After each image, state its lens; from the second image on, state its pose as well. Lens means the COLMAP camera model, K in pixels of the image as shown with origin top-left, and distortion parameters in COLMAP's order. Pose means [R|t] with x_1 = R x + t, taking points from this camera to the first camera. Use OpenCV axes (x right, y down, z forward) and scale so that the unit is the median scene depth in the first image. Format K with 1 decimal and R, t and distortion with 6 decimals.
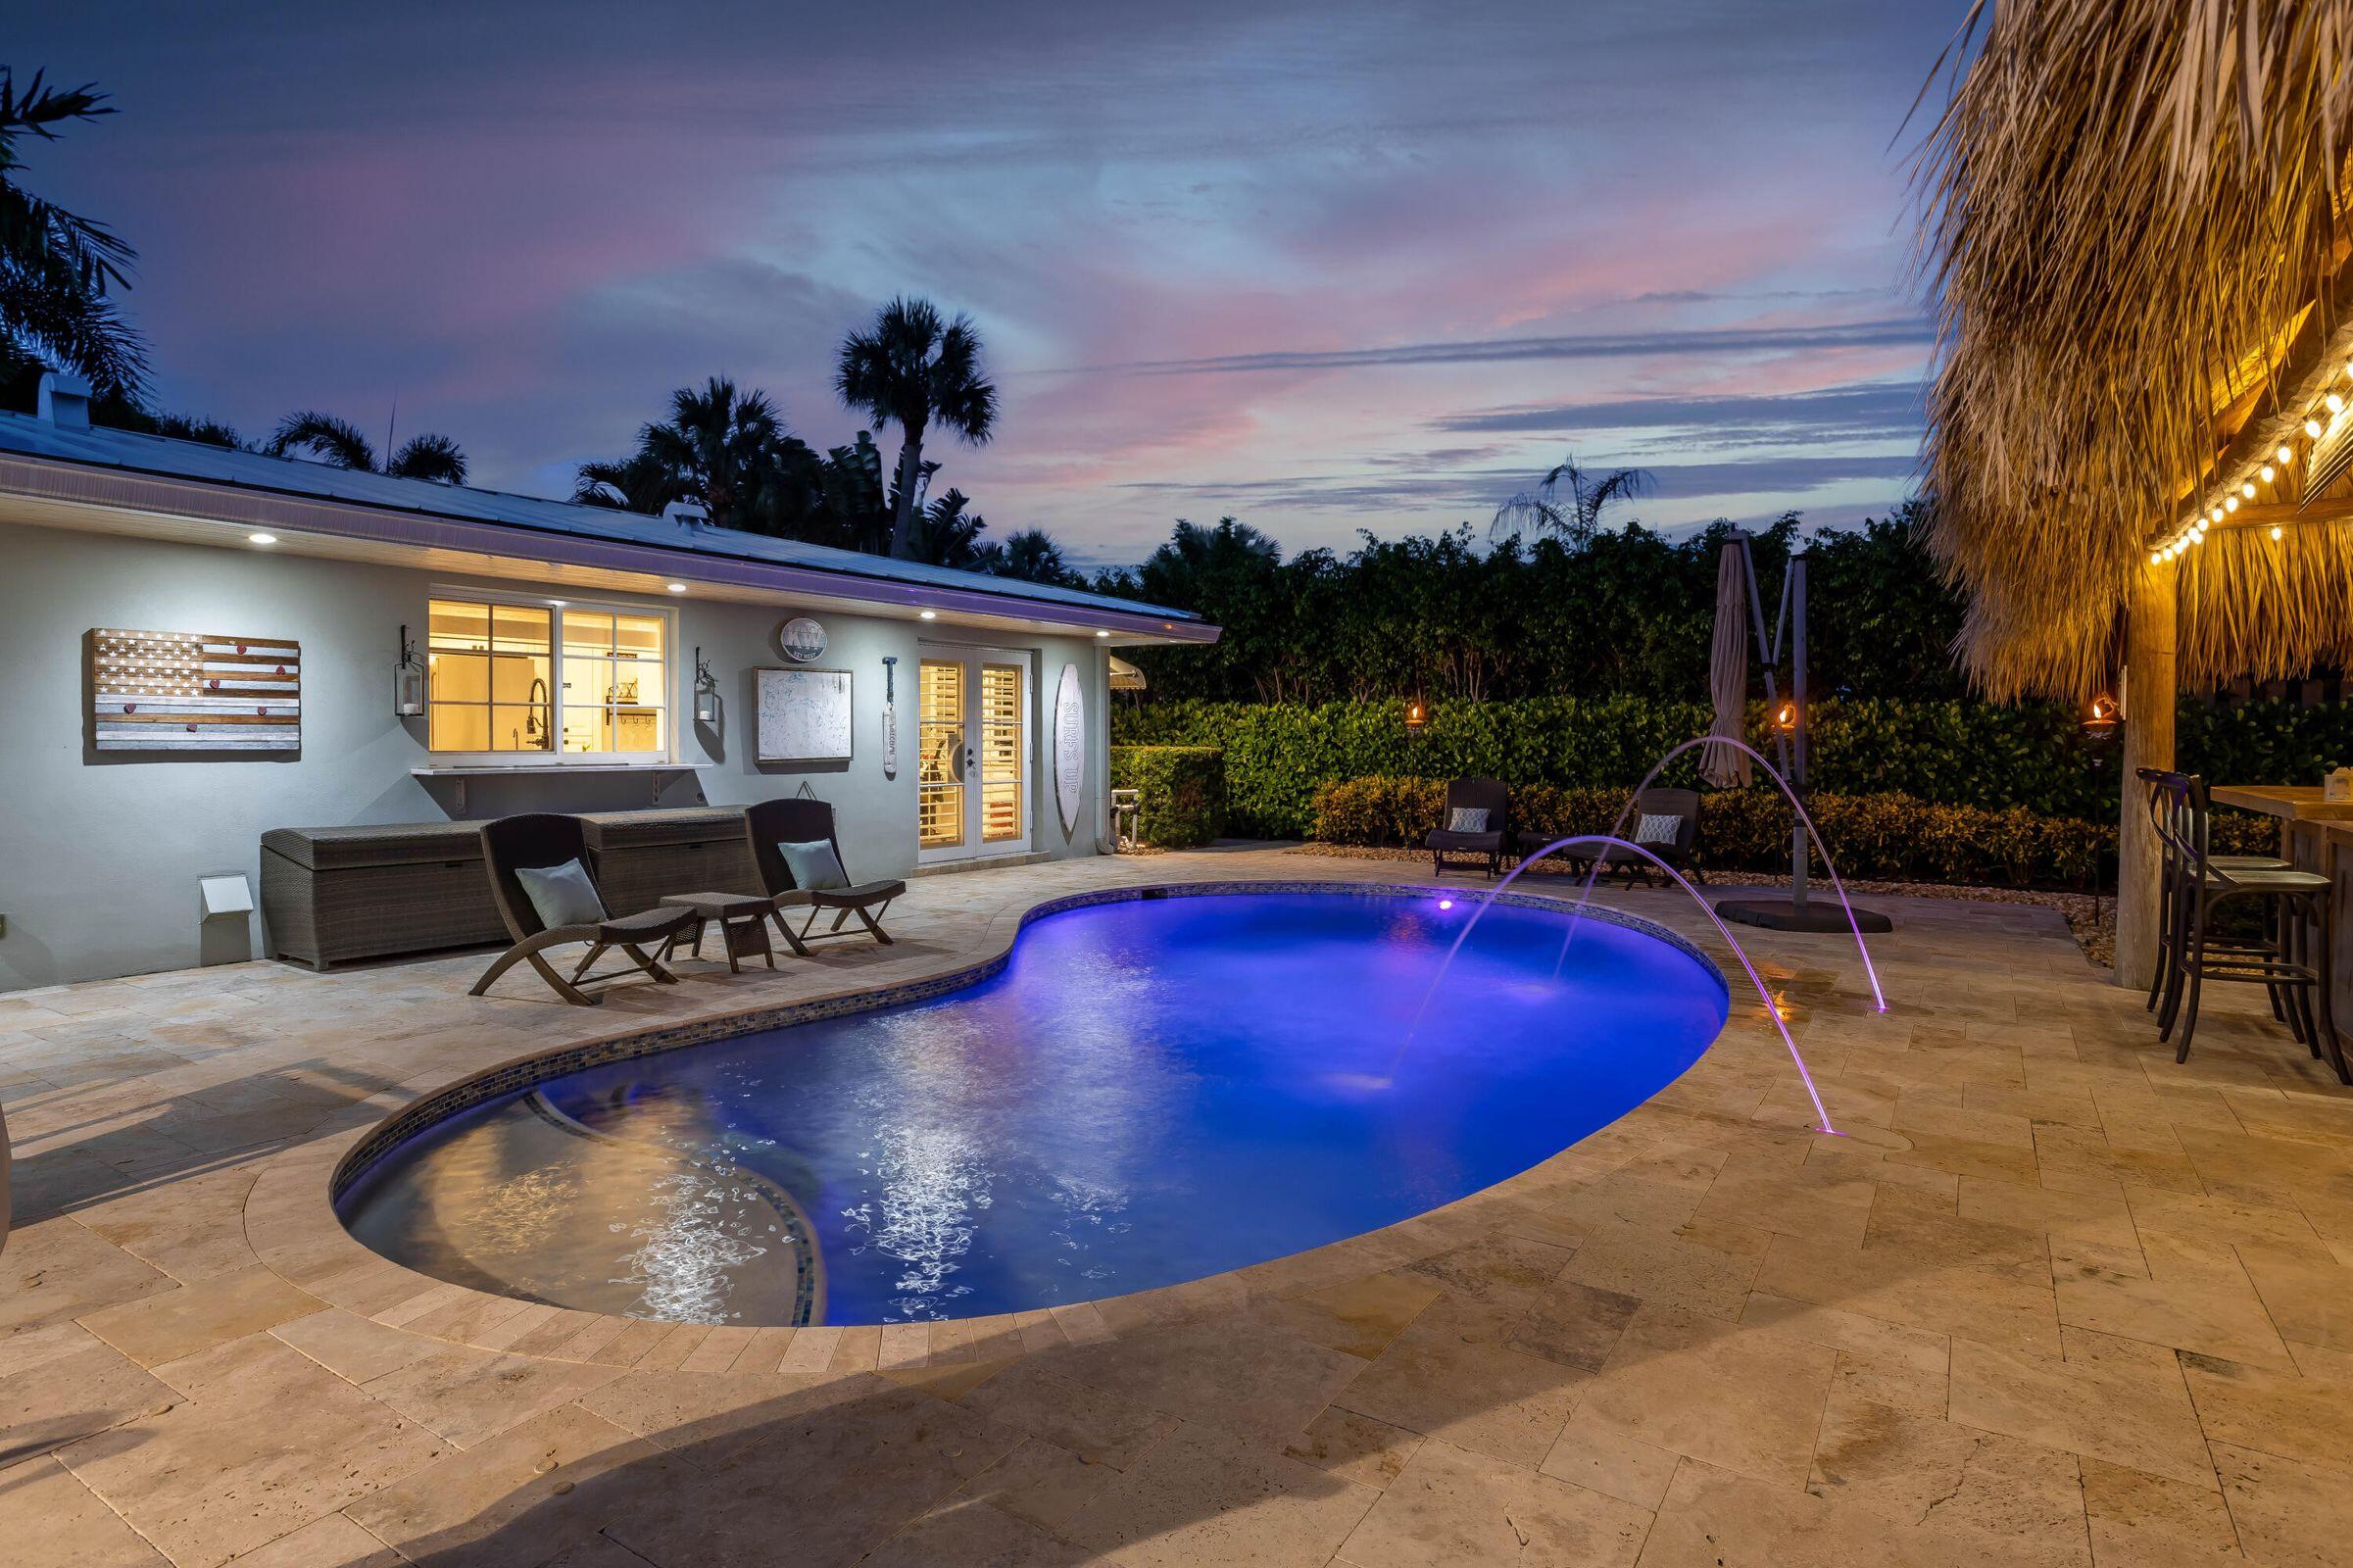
lens RADIAL K [[1271.1, 0, 1130.3], [0, 1271.1, 742.9], [0, 0, 1]] dist [-0.001377, 0.001285]
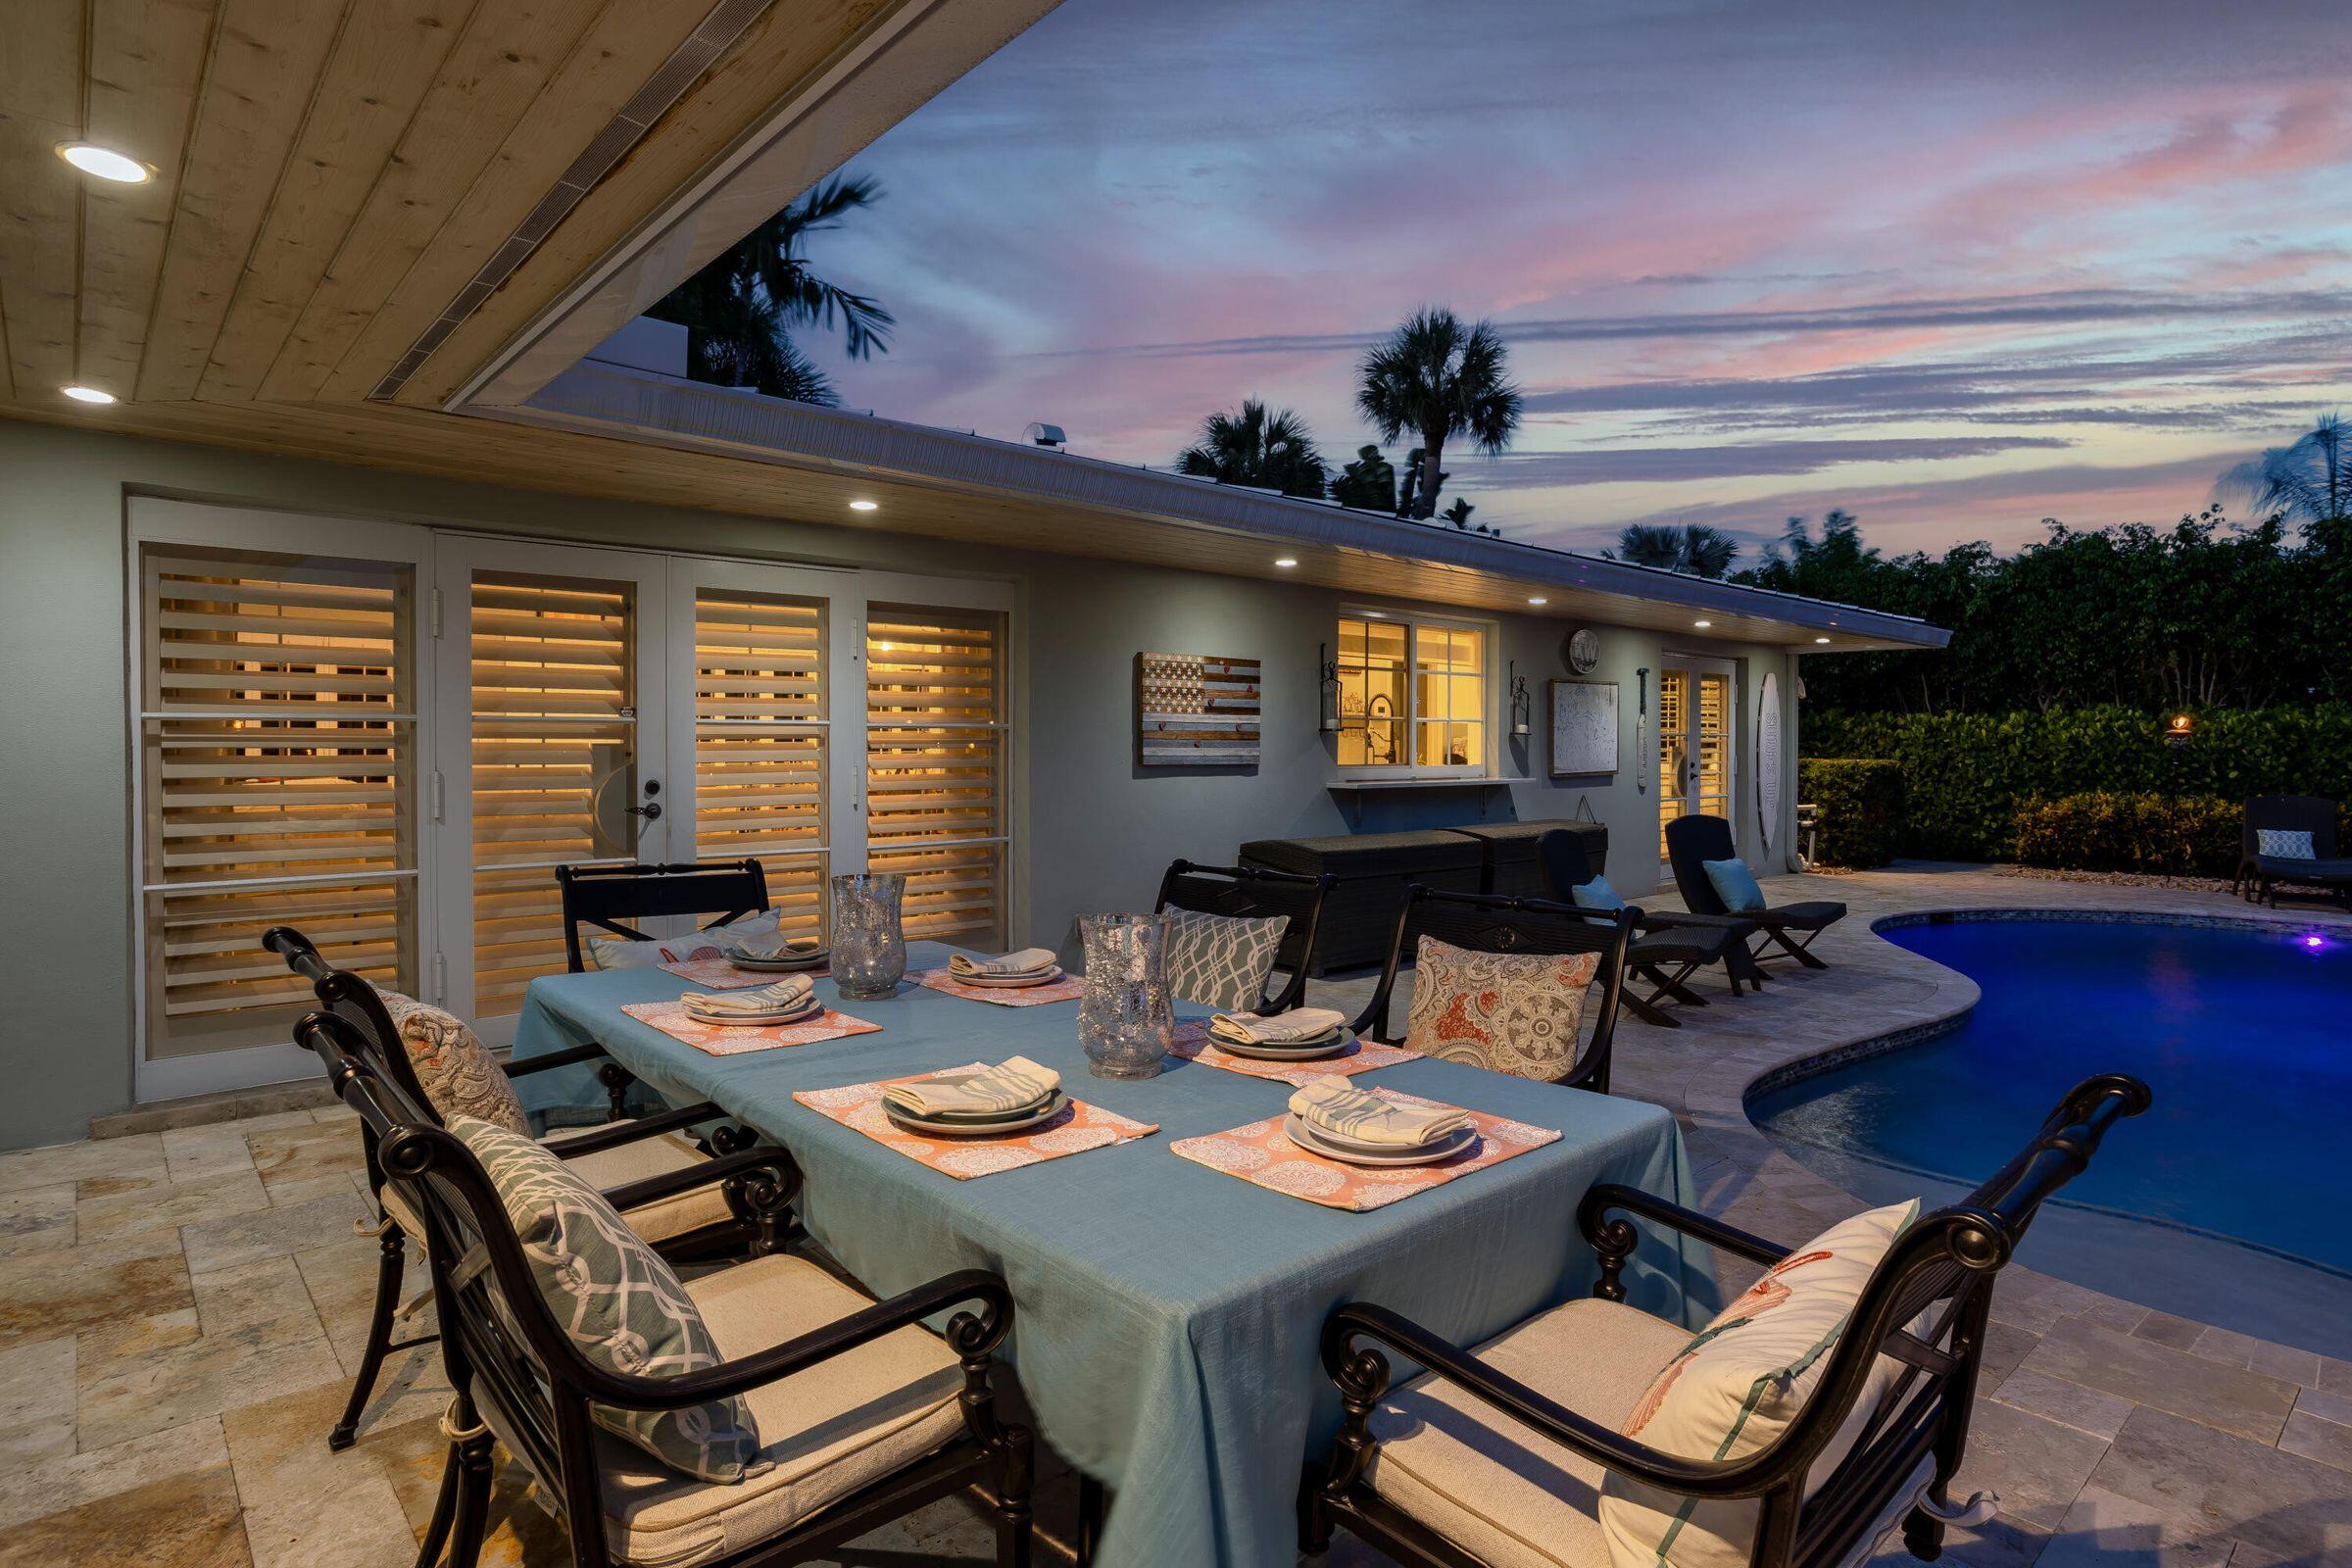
lens RADIAL K [[1248.9, 0, 1168.8], [0, 1248.9, 770.8], [0, 0, 1]] dist [-0.005523, -0.000873]
pose [[0.972030, 0.002605, -0.234840, -0.273156], [0.000721, 0.999901, 0.014076, -0.002149], [0.234854, -0.013852, 0.971932, -0.011685]]
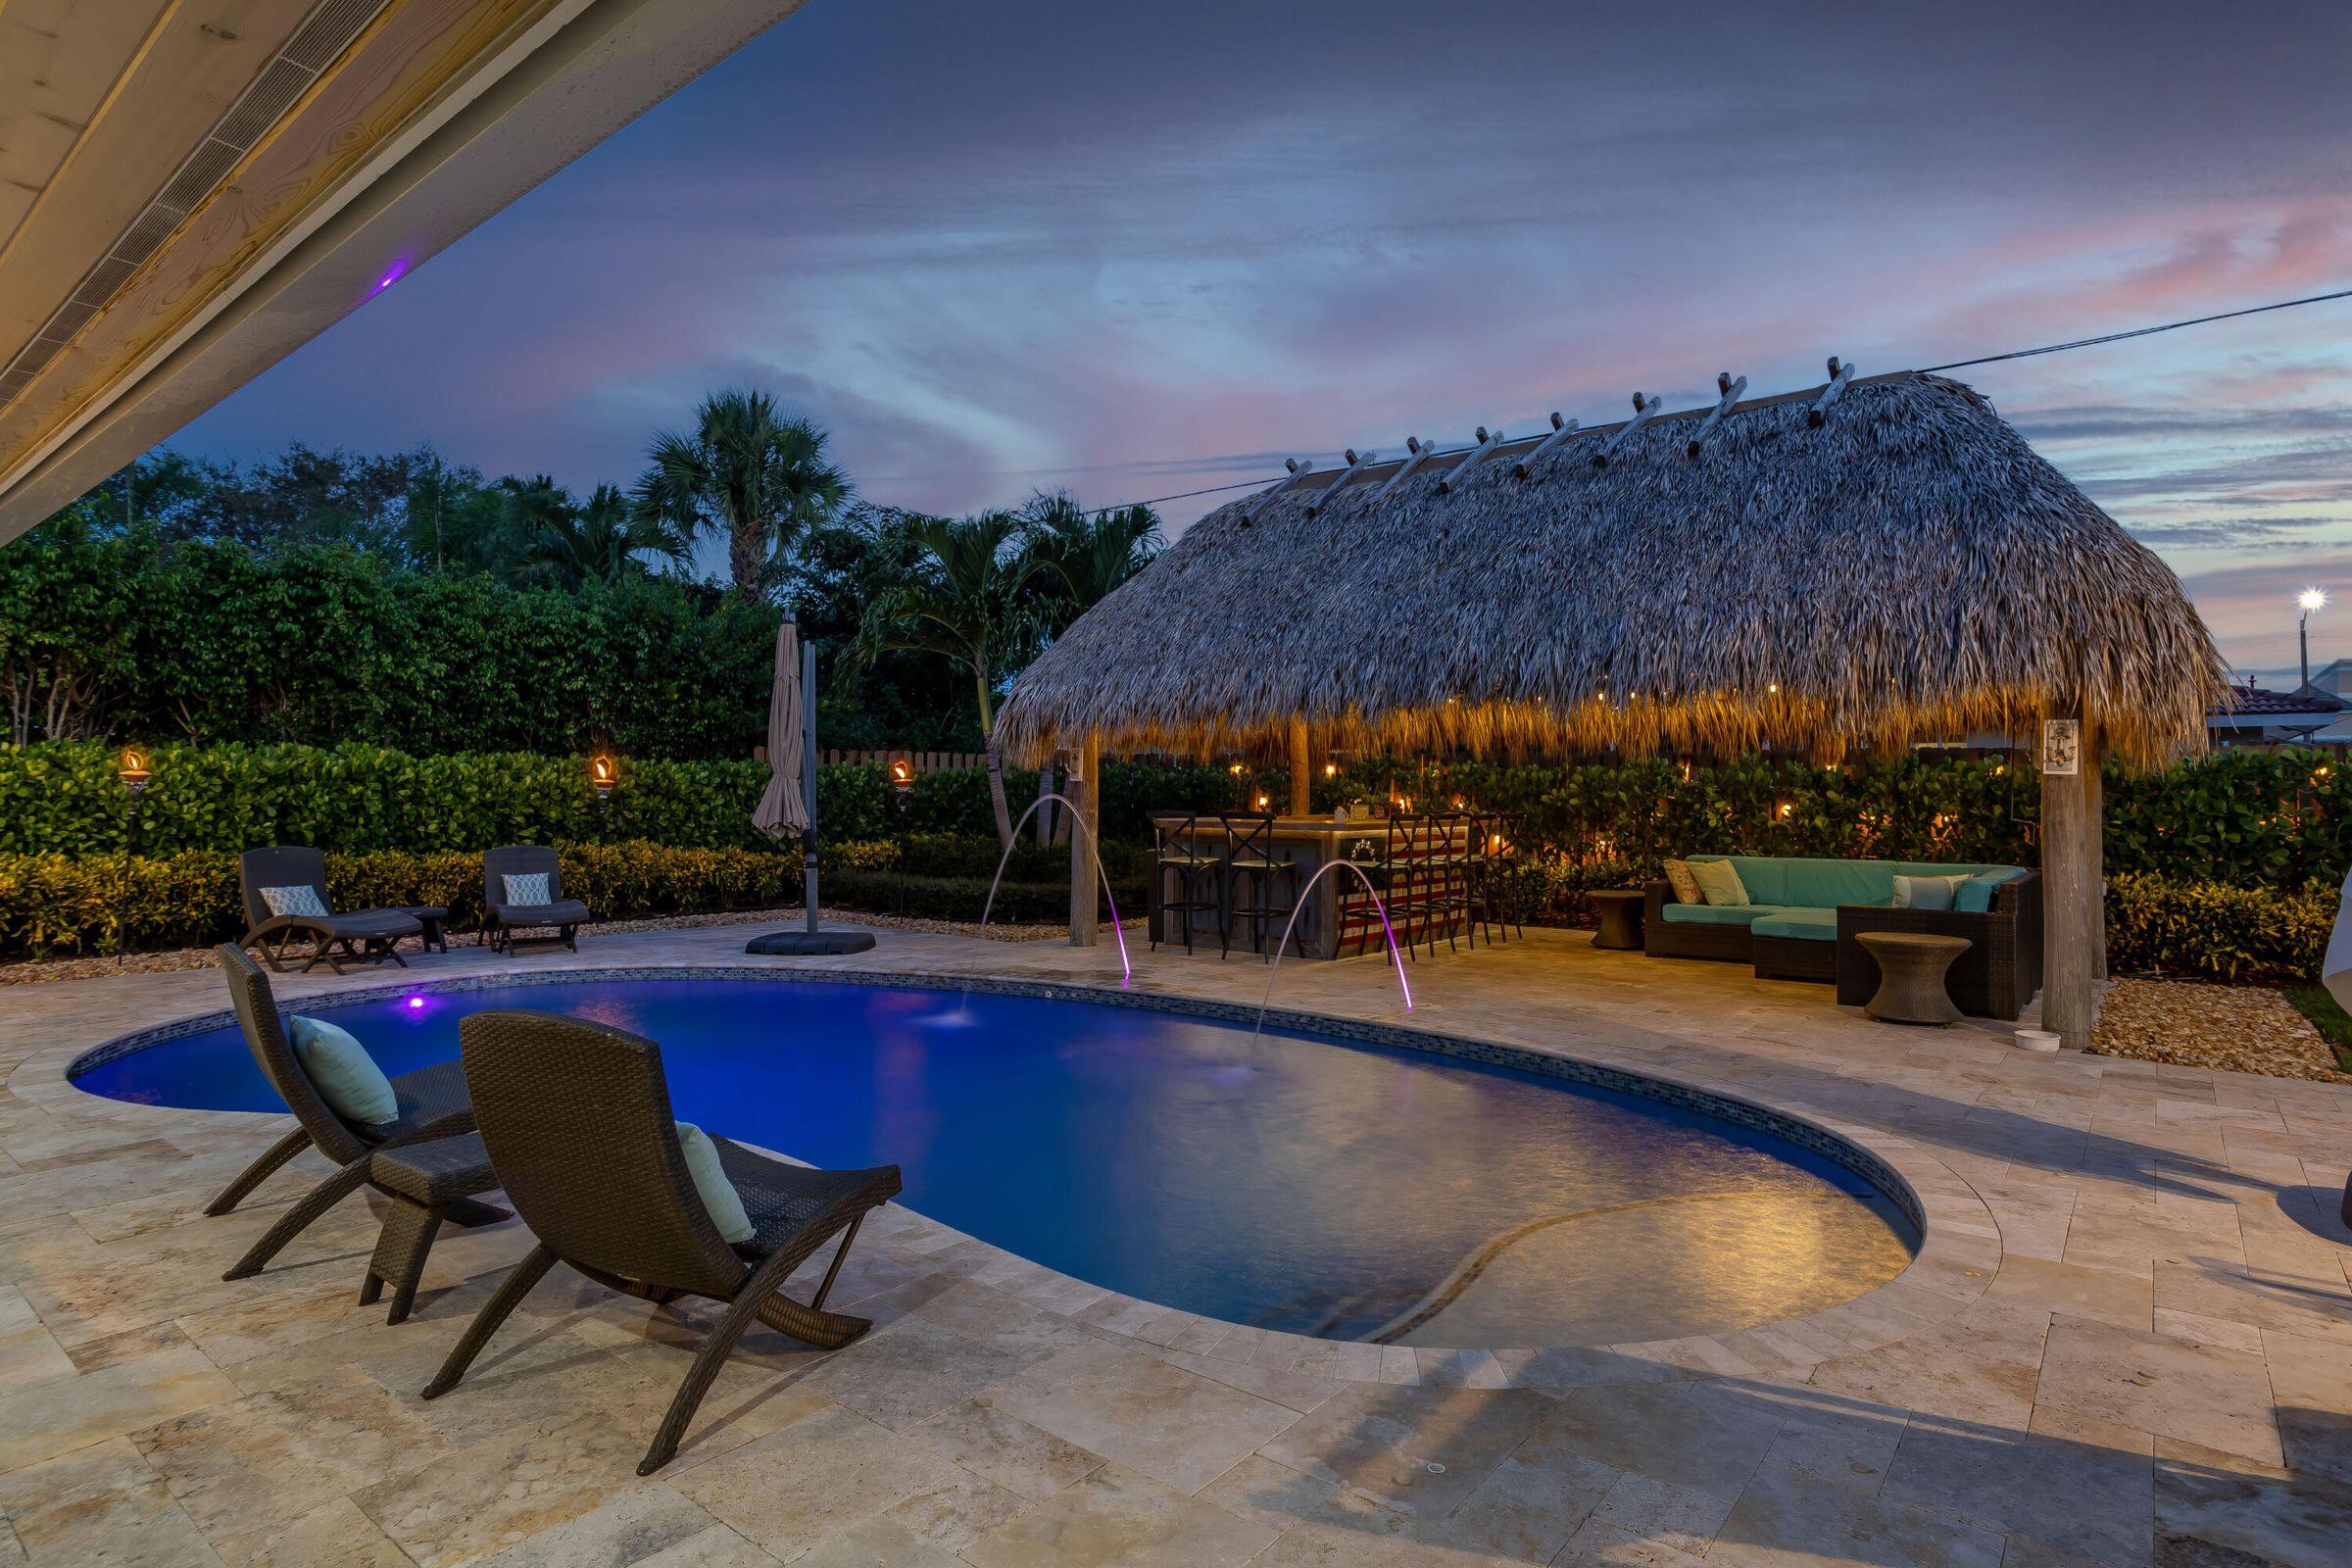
lens RADIAL K [[1248.9, 0, 1168.8], [0, 1248.9, 770.8], [0, 0, 1]] dist [-0.005523, -0.000873]
pose [[0.075316, 0.007259, 0.997133, -0.444149], [0.004939, 0.999959, -0.007653, -0.010674], [-0.997147, 0.005502, 0.075277, 0.395422]]
